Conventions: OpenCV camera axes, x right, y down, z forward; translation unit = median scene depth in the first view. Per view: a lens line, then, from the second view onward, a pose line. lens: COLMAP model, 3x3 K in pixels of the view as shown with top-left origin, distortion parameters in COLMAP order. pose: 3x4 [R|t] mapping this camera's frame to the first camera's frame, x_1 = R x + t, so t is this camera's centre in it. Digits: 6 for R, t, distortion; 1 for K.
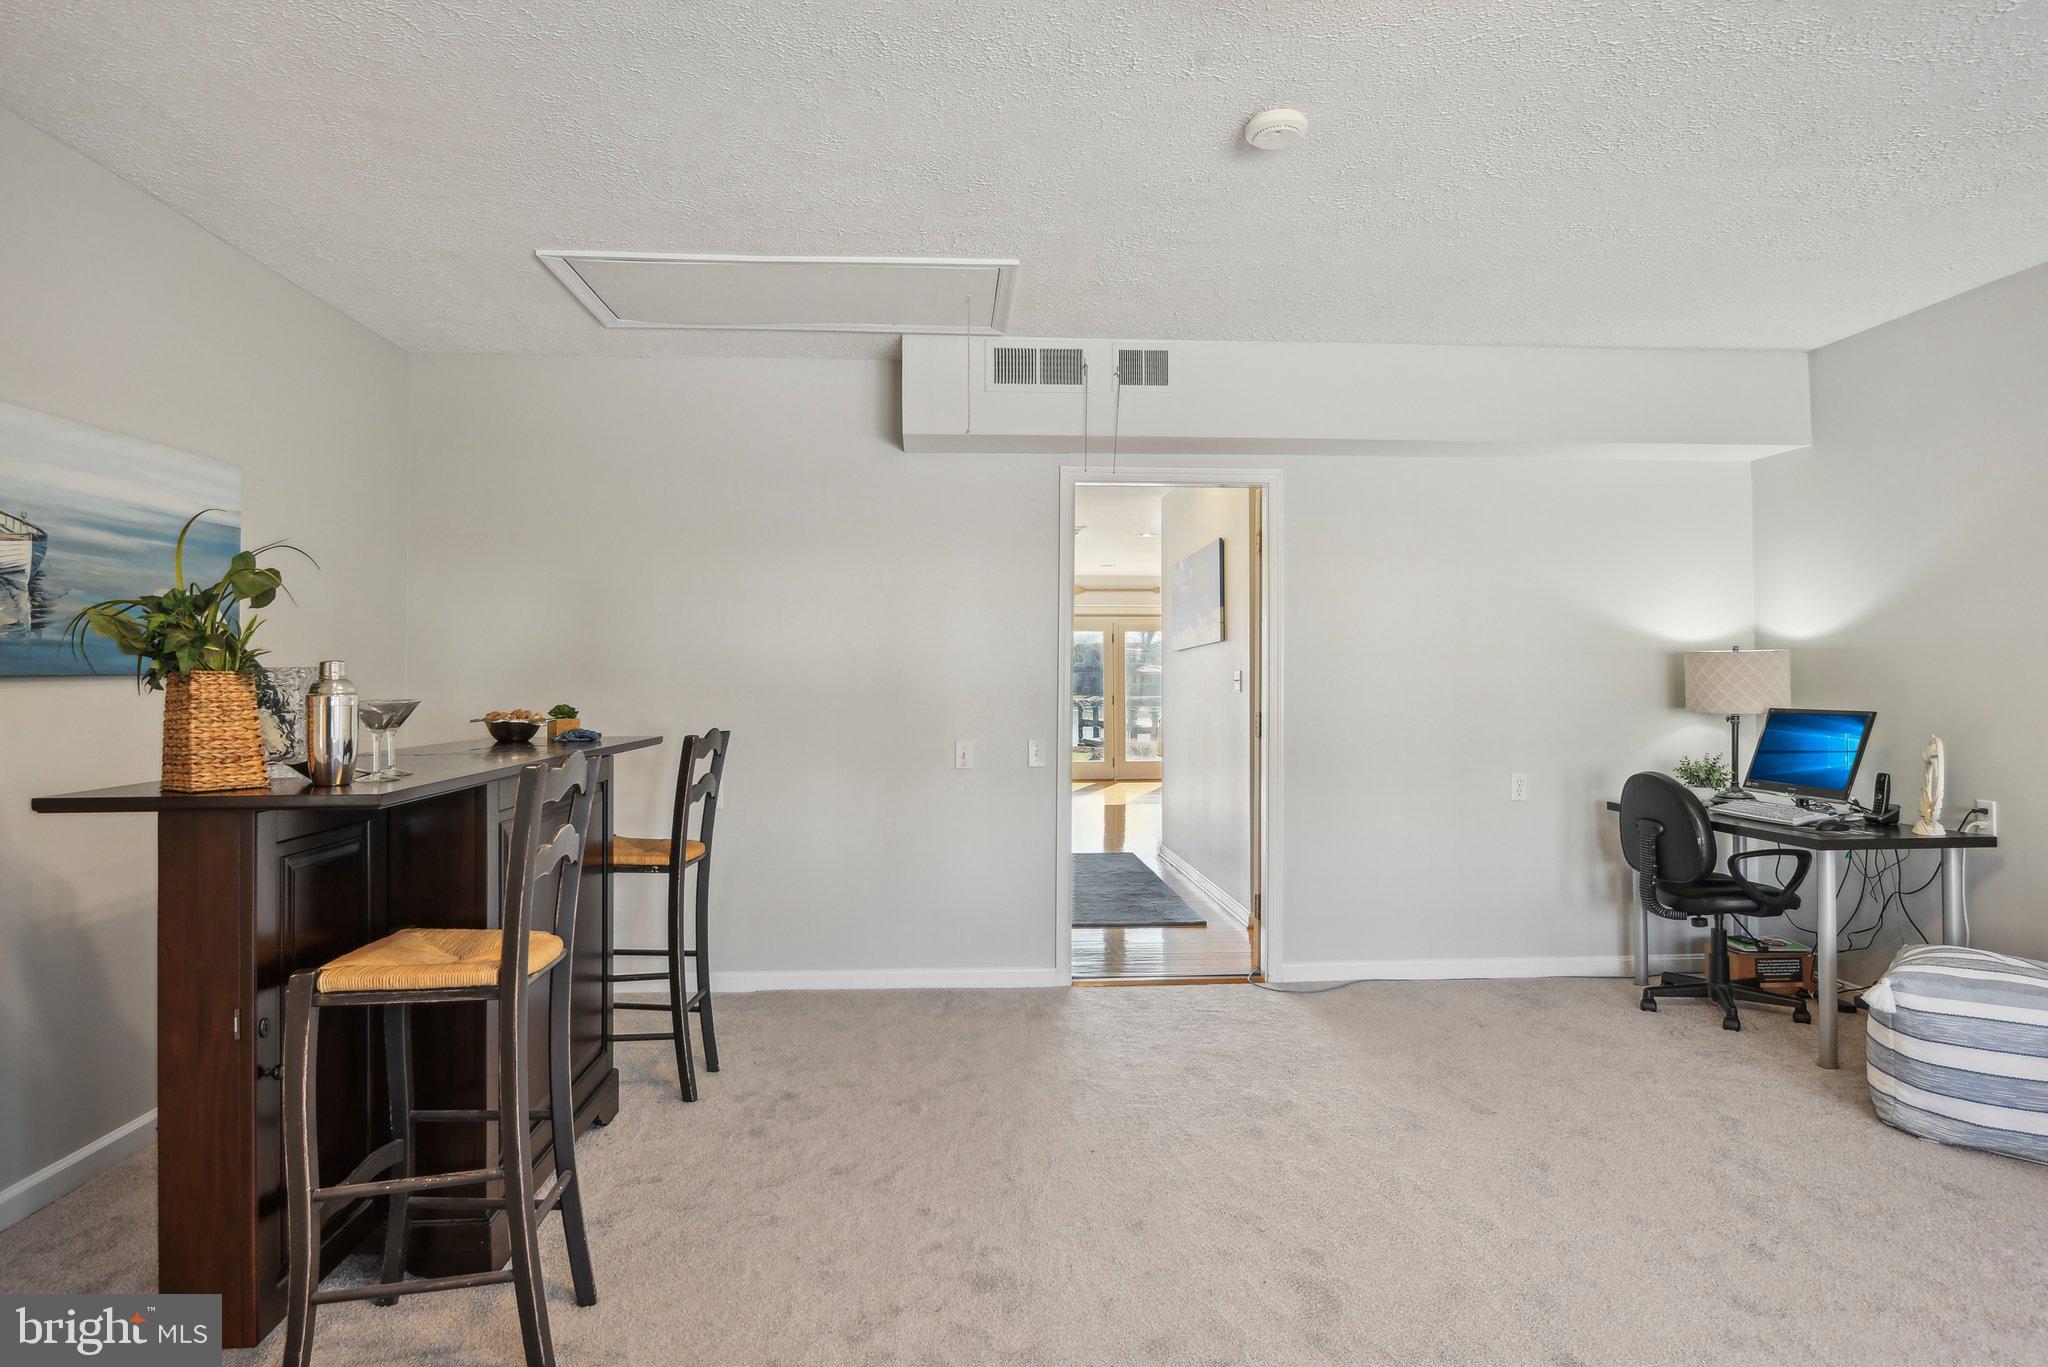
lens RADIAL K [[1140.9, 0, 1022.2], [0, 1140.9, 683.3], [0, 0, 1]] dist [-0.005636, -0.001033]
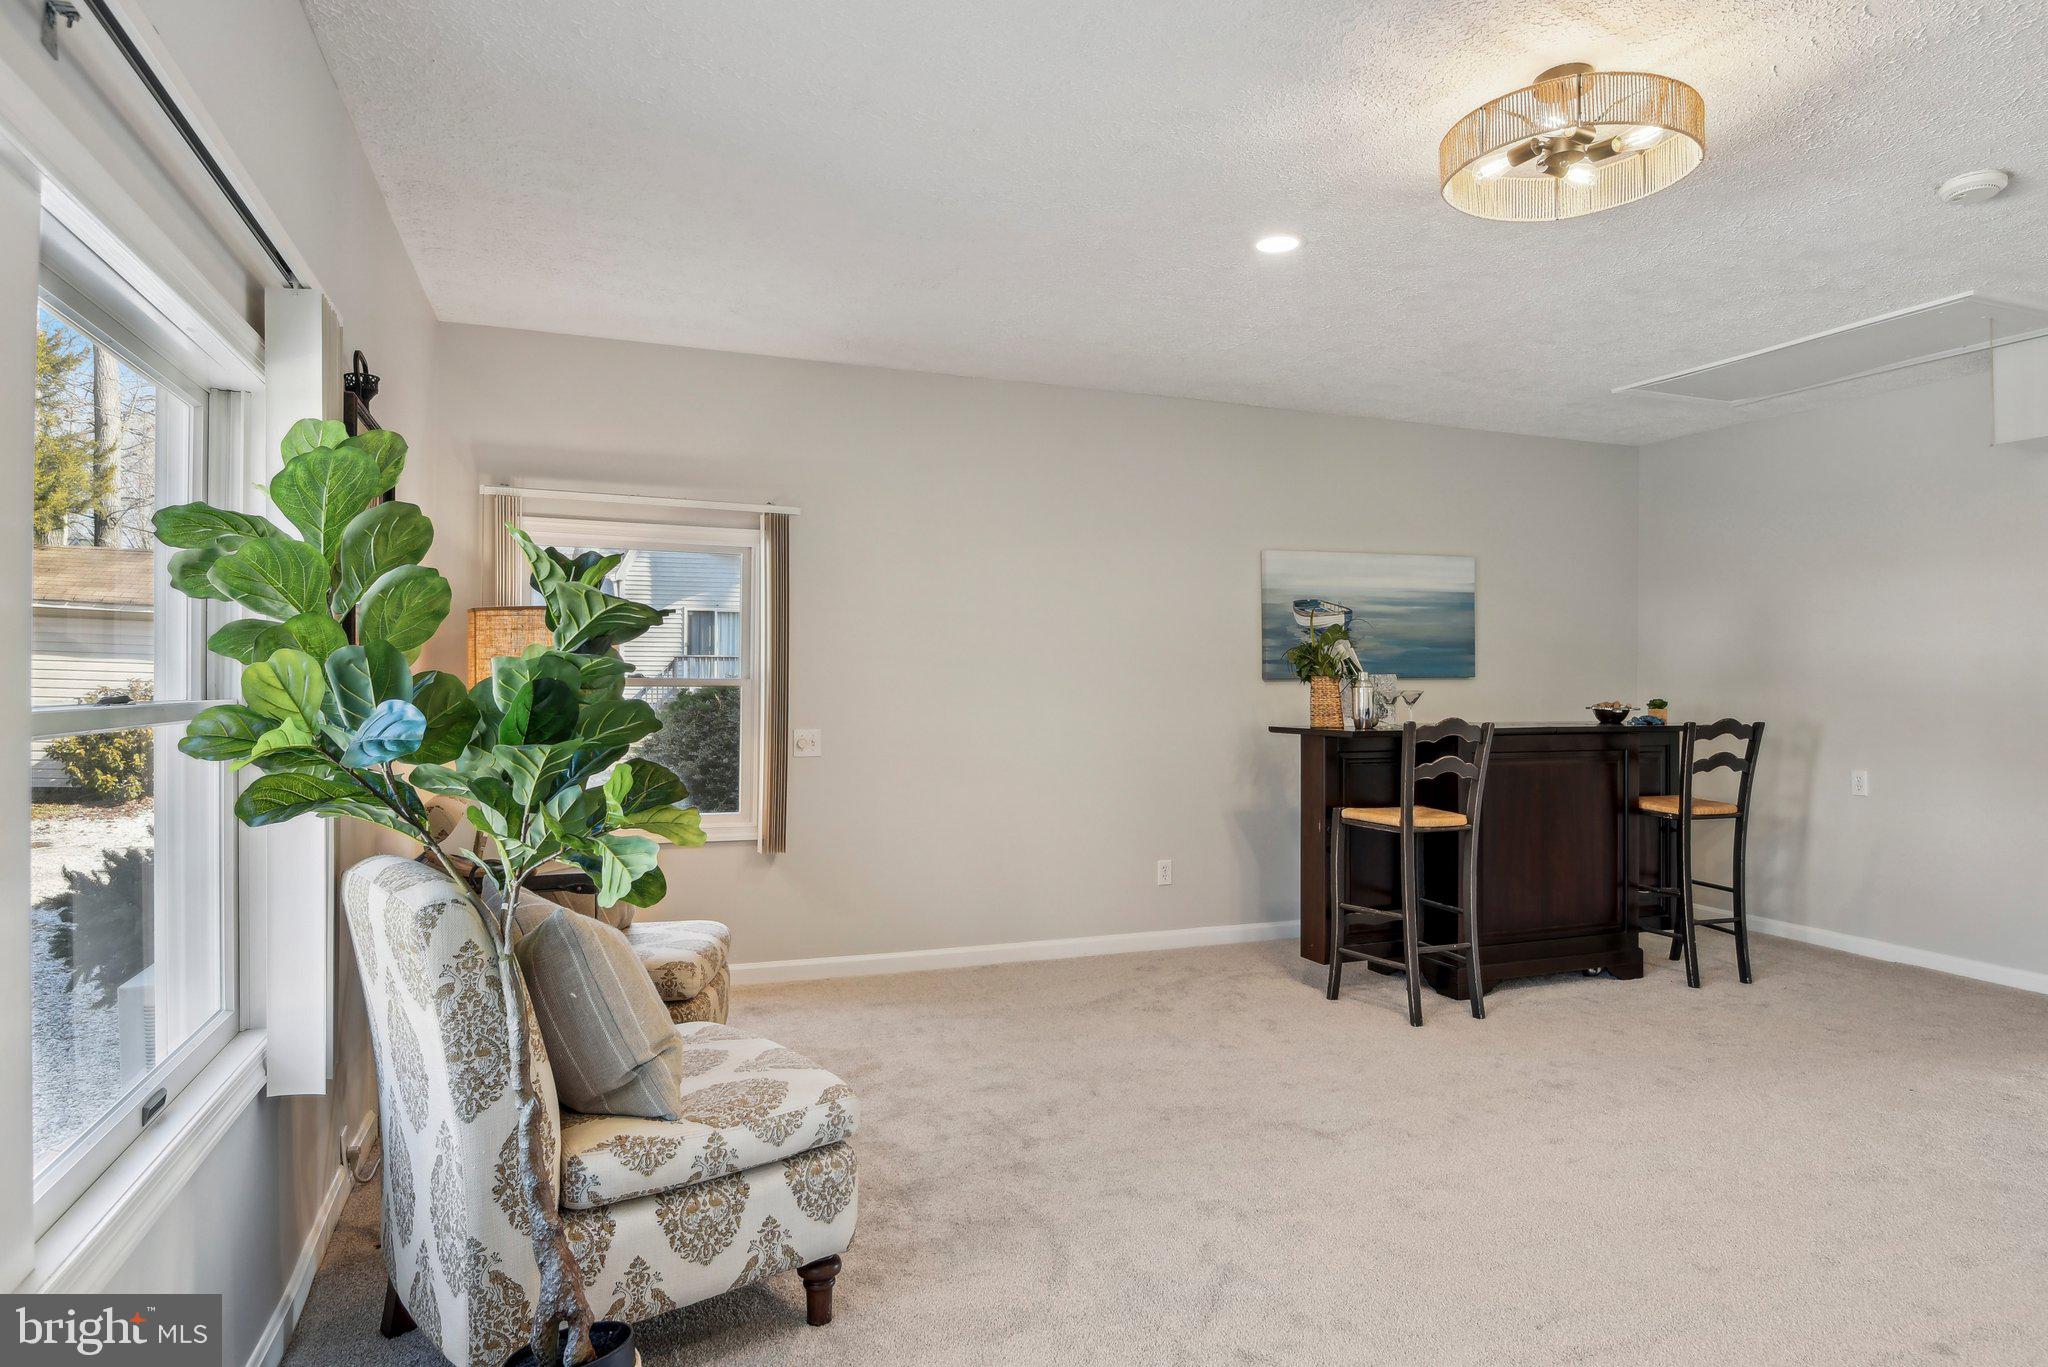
lens RADIAL K [[1140.9, 0, 1022.2], [0, 1140.9, 681.7], [0, 0, 1]] dist [-0.005636, -0.001033]
pose [[0.305668, 0.000565, -0.952138, 1.028225], [-0.003140, 0.999995, -0.000415, 0.002112], [0.952133, 0.003116, 0.305668, -0.232714]]
